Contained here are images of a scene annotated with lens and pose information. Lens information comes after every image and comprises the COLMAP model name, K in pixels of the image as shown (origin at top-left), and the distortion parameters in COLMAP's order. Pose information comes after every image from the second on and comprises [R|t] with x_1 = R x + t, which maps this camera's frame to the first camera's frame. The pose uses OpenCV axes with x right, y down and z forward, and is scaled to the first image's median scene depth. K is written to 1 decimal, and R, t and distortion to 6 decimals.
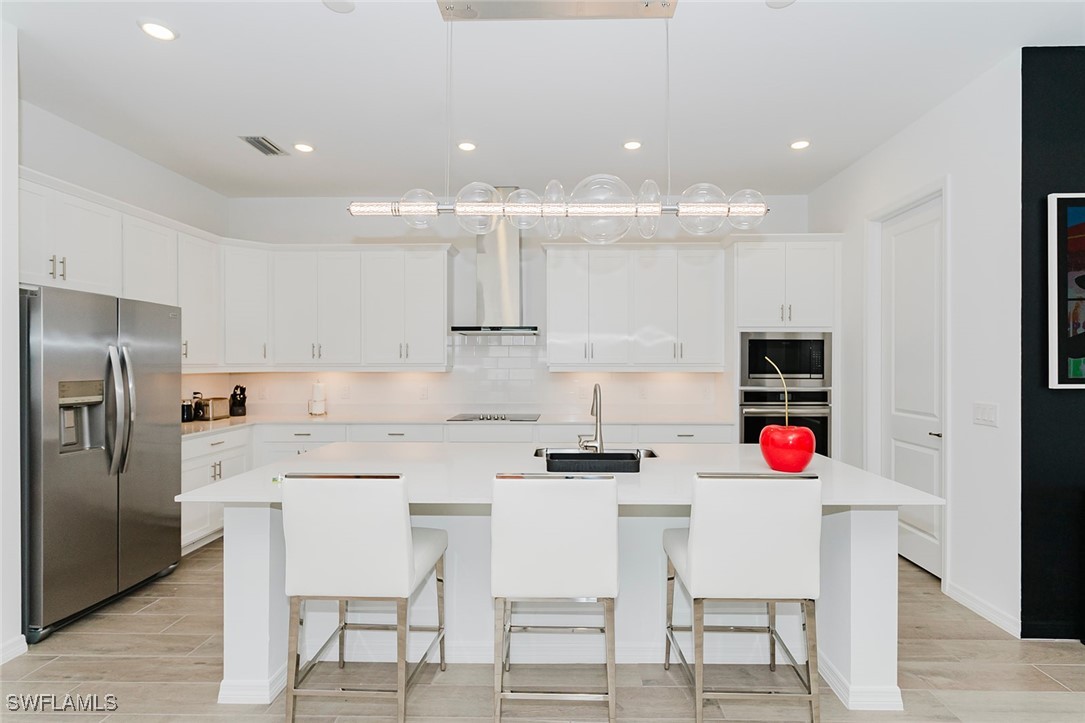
lens RADIAL K [[529.7, 0, 545.6], [0, 529.7, 362.2], [0, 0, 1]] dist [-0.004215, 0.003731]
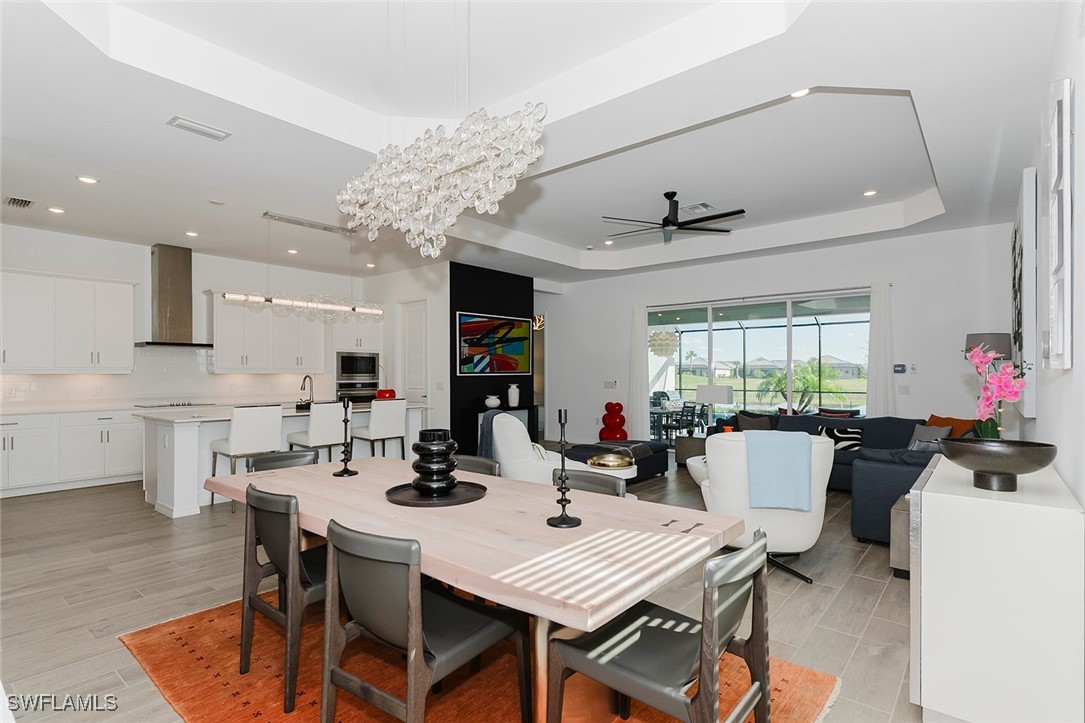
lens RADIAL K [[529.7, 0, 543.1], [0, 529.7, 367.3], [0, 0, 1]] dist [-0.004215, 0.003731]
pose [[0.614754, 0.005858, 0.788697, -1.007418], [0.004949, 0.999924, -0.011284, 0.035190], [-0.788703, 0.010840, 0.614679, -1.110907]]
